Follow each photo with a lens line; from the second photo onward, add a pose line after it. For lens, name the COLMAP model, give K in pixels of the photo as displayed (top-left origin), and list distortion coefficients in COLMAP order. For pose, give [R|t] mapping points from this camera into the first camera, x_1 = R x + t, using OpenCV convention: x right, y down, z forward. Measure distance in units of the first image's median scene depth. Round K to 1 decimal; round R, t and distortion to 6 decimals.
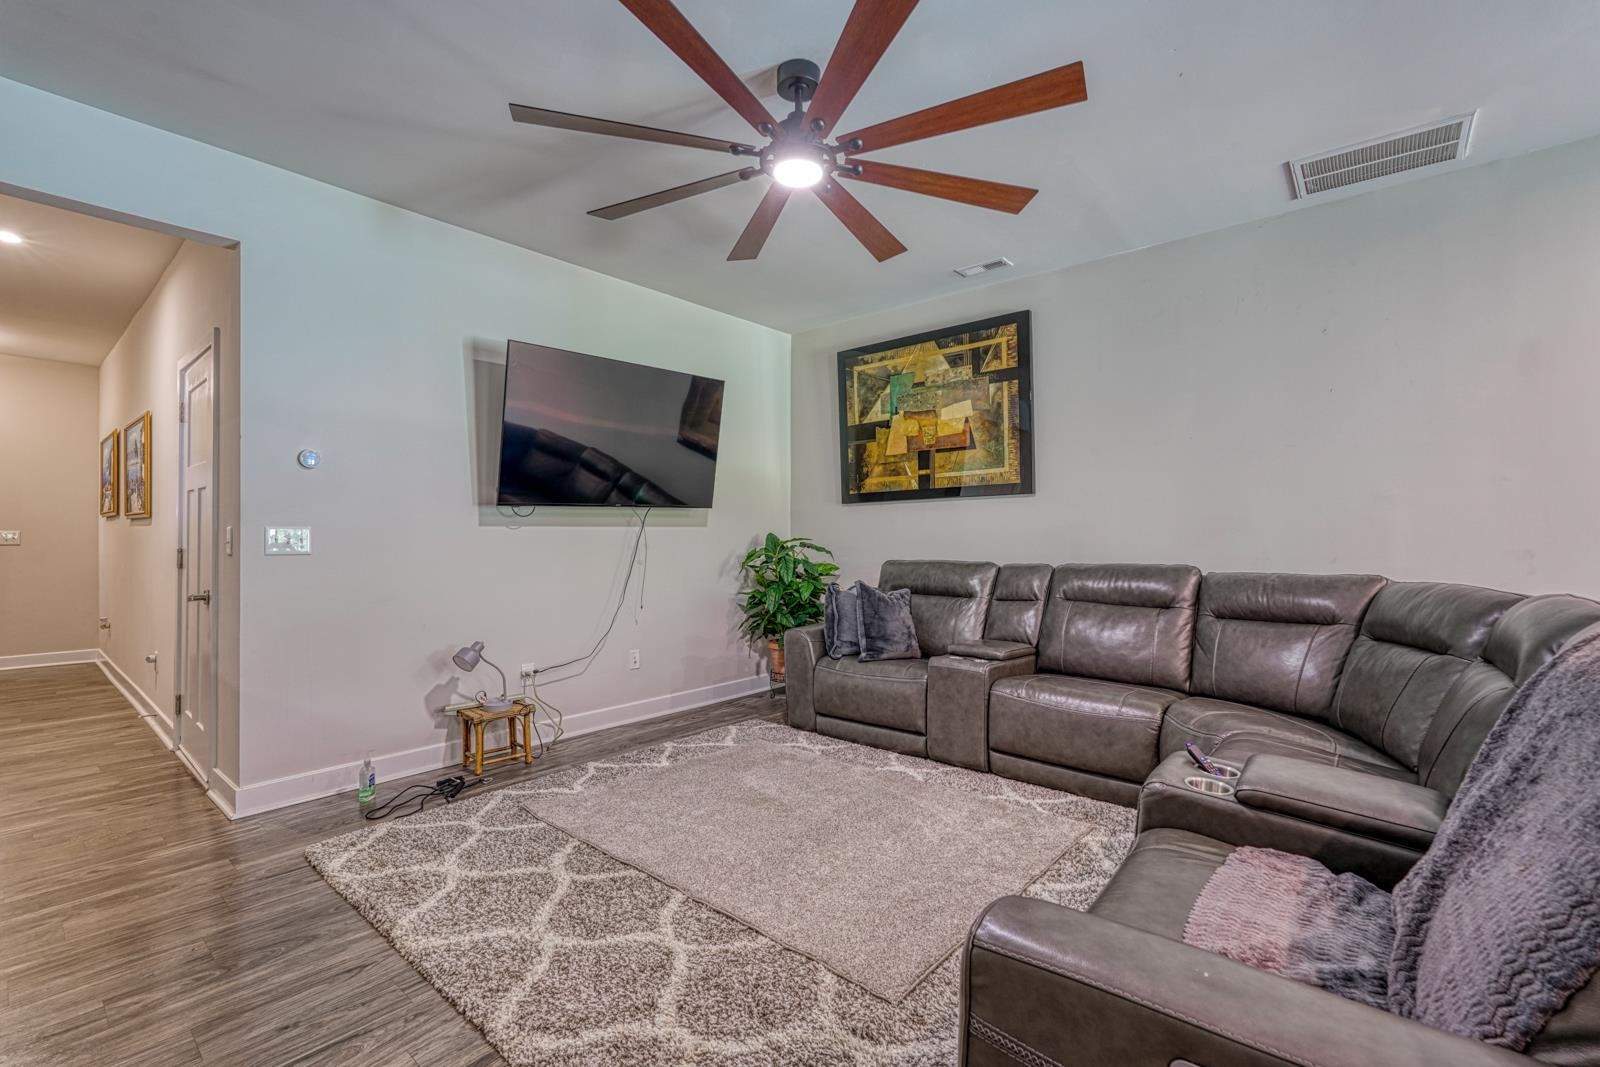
lens RADIAL K [[705.3, 0, 796.3], [0, 705.3, 533.1], [0, 0, 1]] dist [-0.017830, 0.008665]
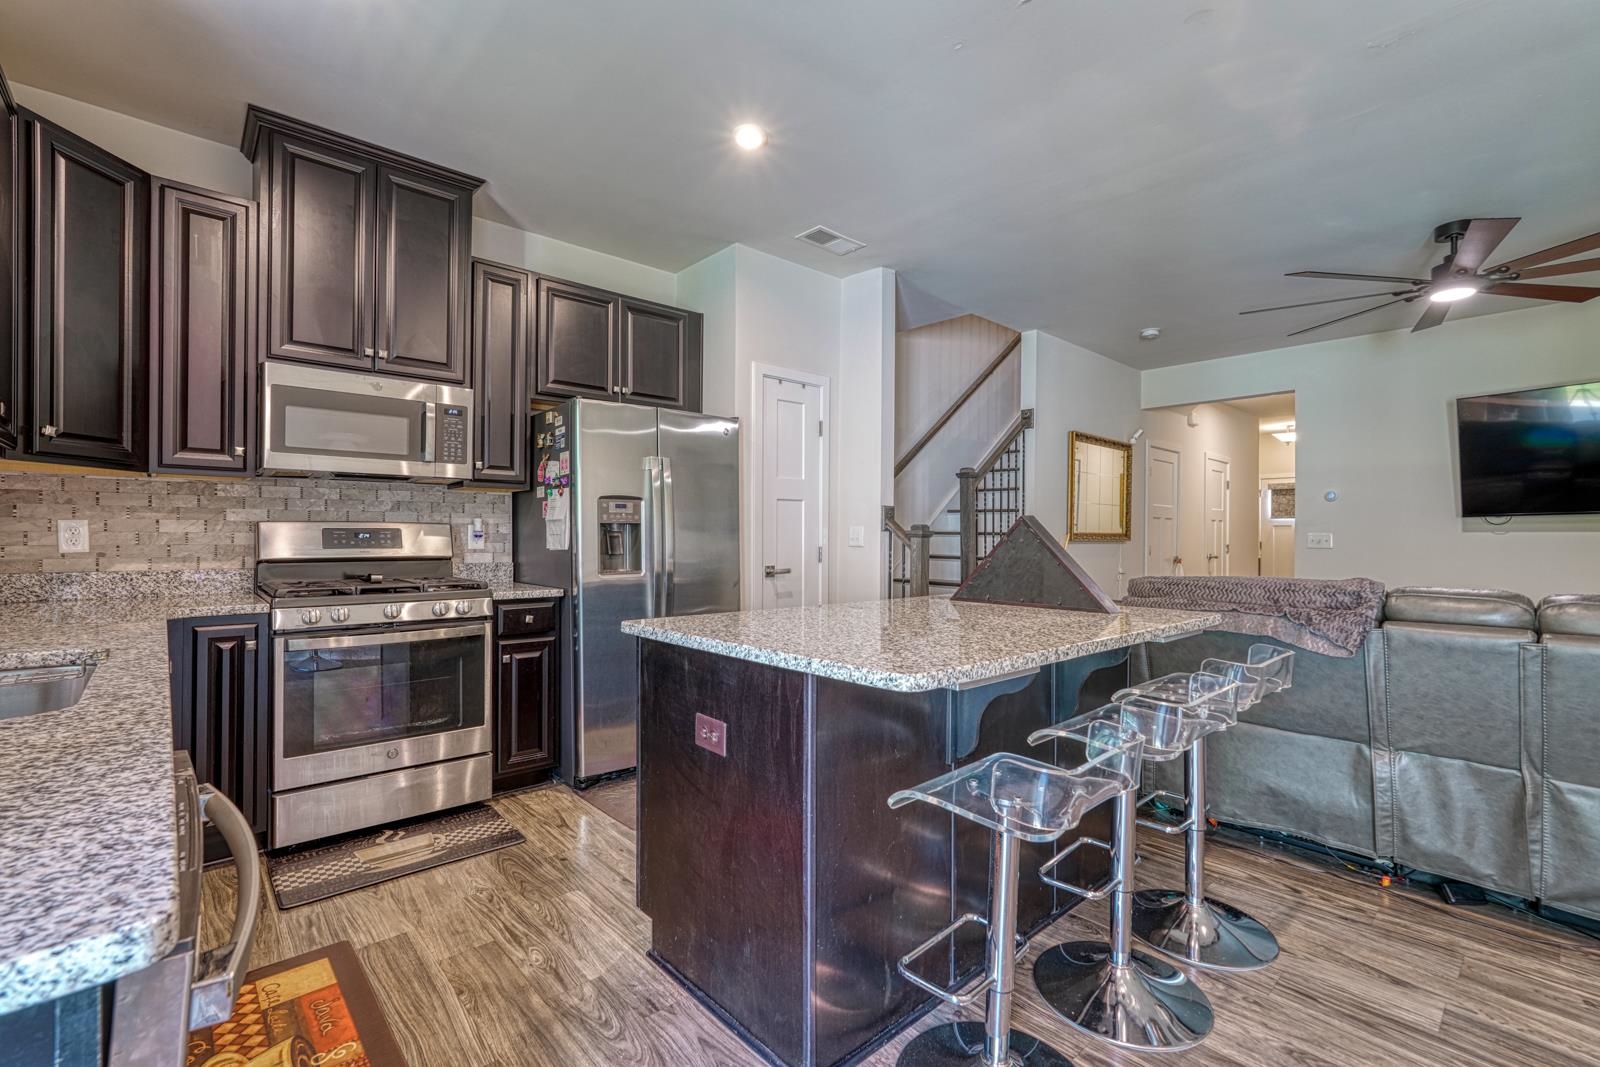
lens RADIAL K [[705.3, 0, 796.3], [0, 705.3, 533.1], [0, 0, 1]] dist [-0.017830, 0.008665]
pose [[-0.125590, -0.002918, -0.992078, 1.024168], [-0.002736, 0.999993, -0.002595, -0.000628], [0.992078, 0.002388, -0.125597, -0.117759]]
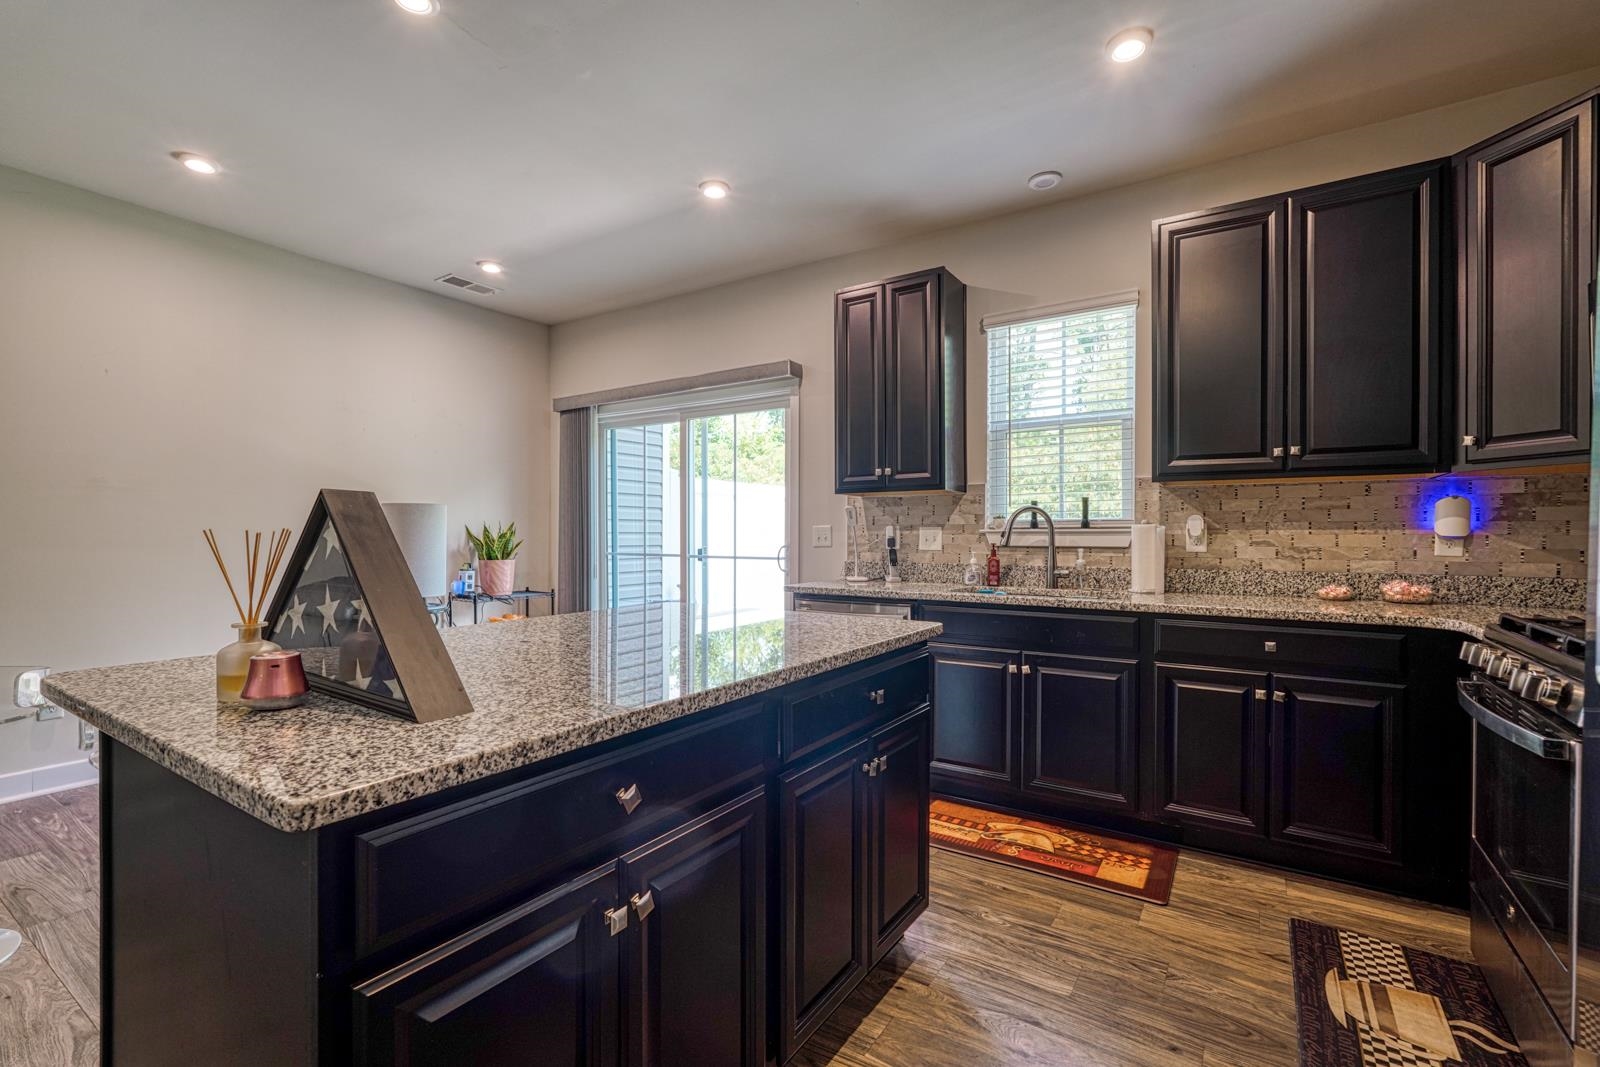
lens RADIAL K [[705.3, 0, 796.3], [0, 705.3, 533.1], [0, 0, 1]] dist [-0.017830, 0.008665]
pose [[-0.127615, 0.002565, 0.991820, 0.028686], [-0.003447, 0.999989, -0.003030, -0.000016], [-0.991818, -0.003806, -0.127605, -0.139268]]
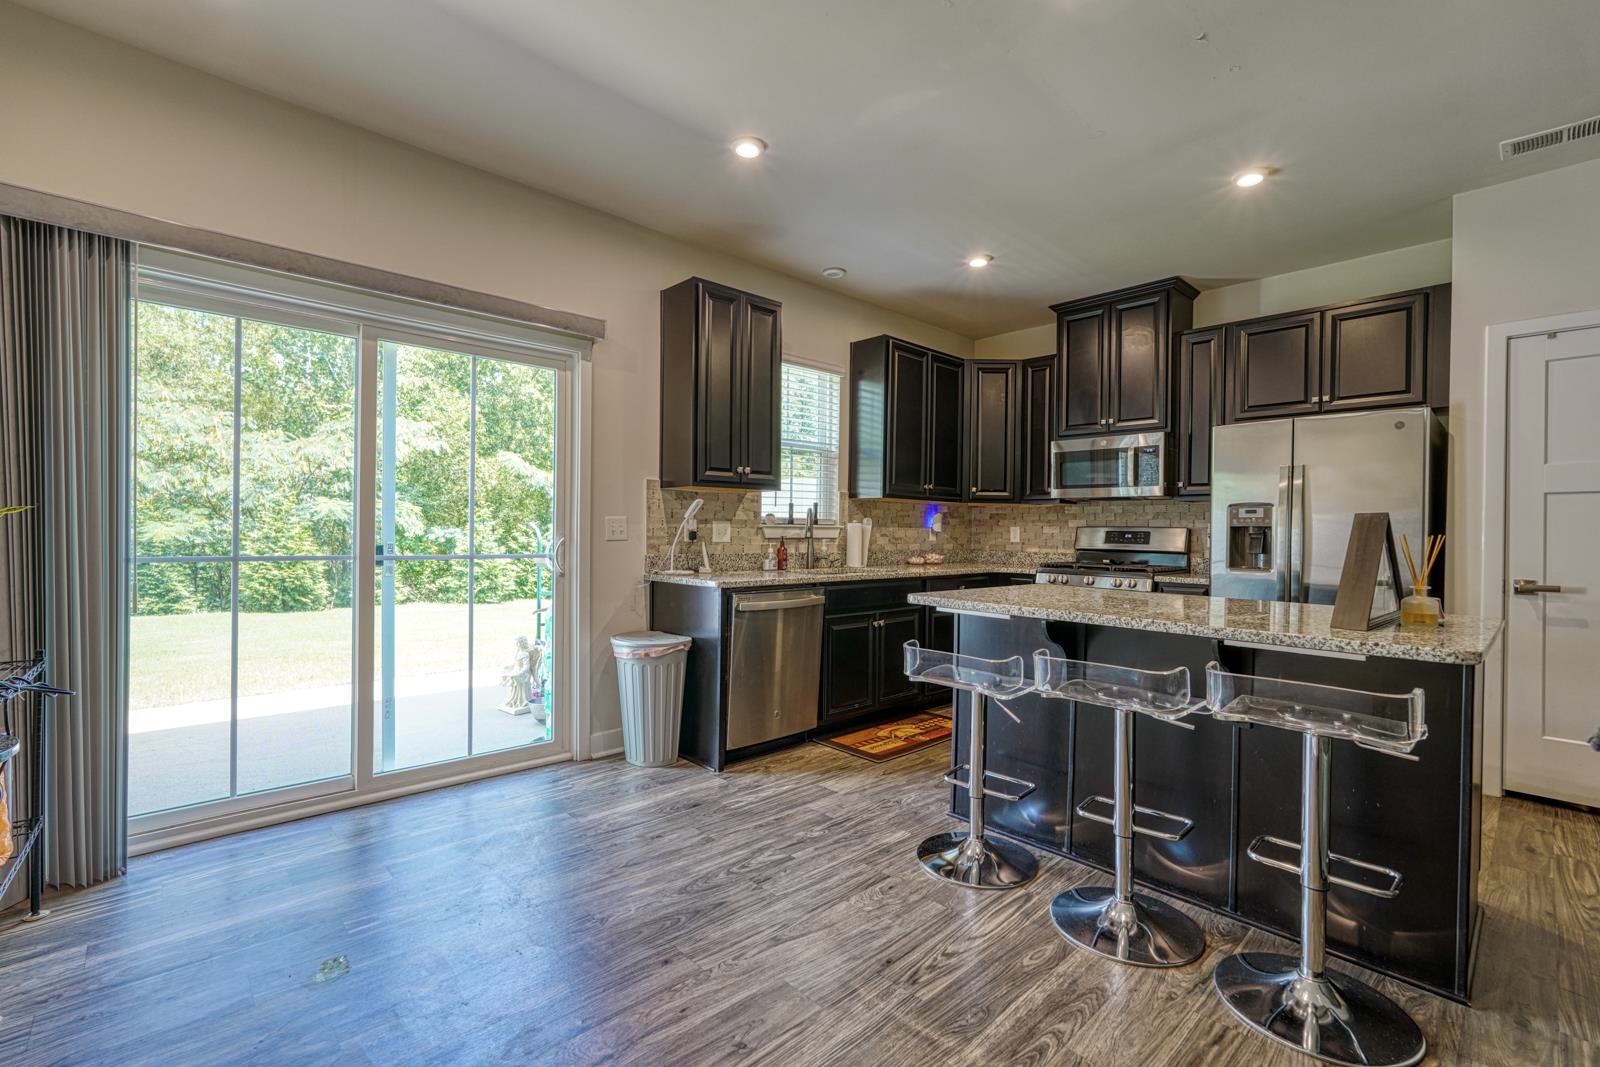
lens RADIAL K [[705.3, 0, 796.3], [0, 705.3, 533.1], [0, 0, 1]] dist [-0.017830, 0.008665]
pose [[-0.994027, -0.014345, 0.108189, 0.735291], [-0.014002, 0.999894, 0.003928, 0.000221], [-0.108234, 0.002390, -0.994123, 0.601061]]
